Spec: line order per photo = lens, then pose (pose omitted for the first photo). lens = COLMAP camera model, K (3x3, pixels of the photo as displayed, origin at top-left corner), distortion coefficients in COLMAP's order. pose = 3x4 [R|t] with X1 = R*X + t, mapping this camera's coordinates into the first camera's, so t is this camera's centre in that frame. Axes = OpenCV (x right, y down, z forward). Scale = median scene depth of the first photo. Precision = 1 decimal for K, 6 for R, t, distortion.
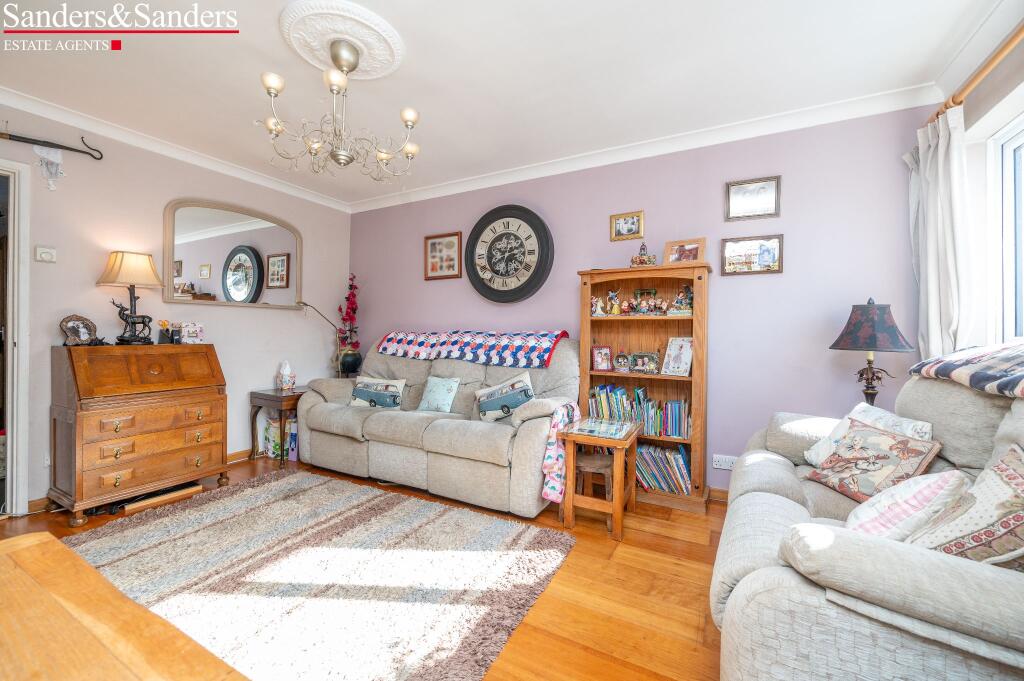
lens RADIAL K [[420.7, 0, 521.4], [0, 420.7, 335.4], [0, 0, 1]] dist [-0.006465, 0.000201]
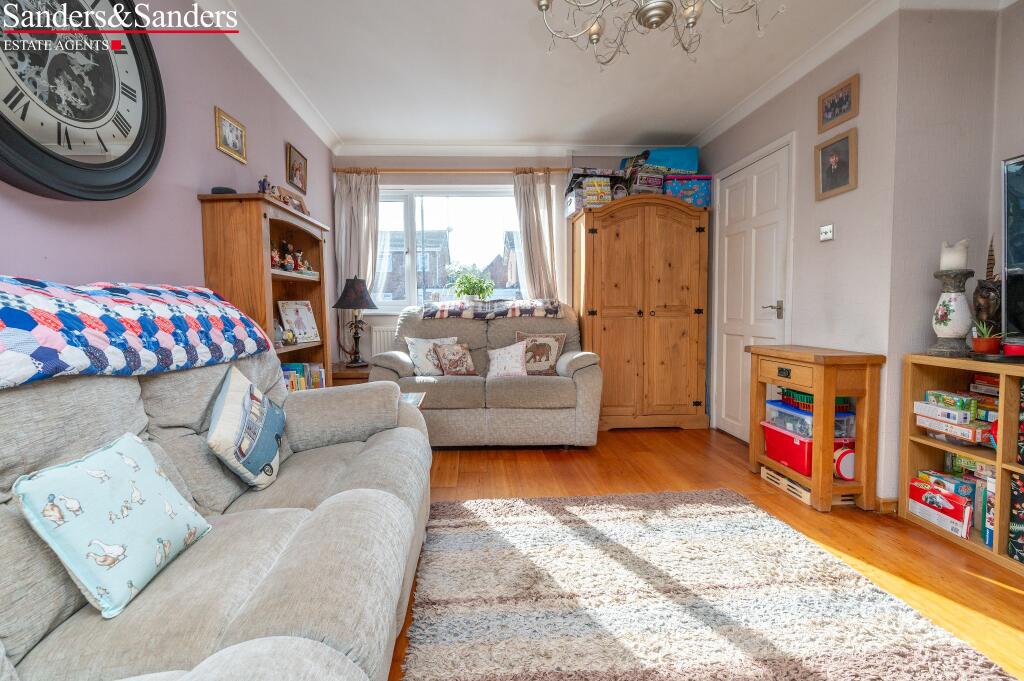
lens RADIAL K [[439.7, 0, 505.0], [0, 439.7, 332.2], [0, 0, 1]] dist [-0.007473, -0.000269]
pose [[-0.533816, -0.046795, 0.844305, -0.540184], [0.019259, 0.997536, 0.067464, 0.014597], [-0.845381, 0.052274, -0.531600, 0.923417]]
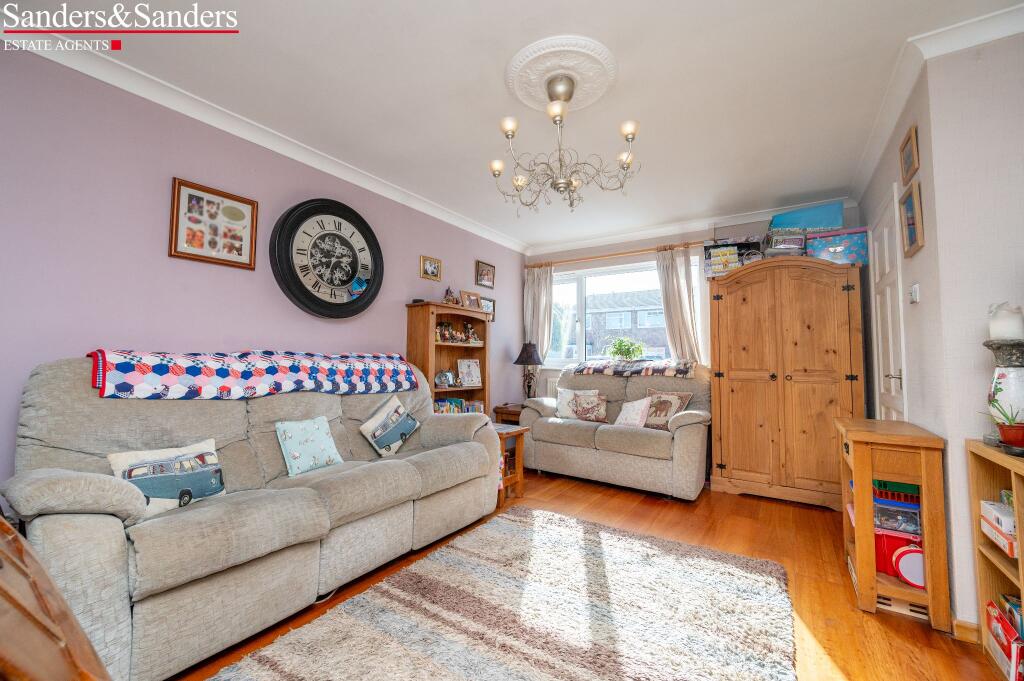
lens RADIAL K [[420.7, 0, 518.3], [0, 420.7, 334.6], [0, 0, 1]] dist [-0.006465, 0.000201]
pose [[0.063042, 0.056037, 0.996436, -0.852876], [0.002475, 0.998411, -0.056305, 0.001332], [-0.998008, 0.006016, 0.062803, 0.607909]]
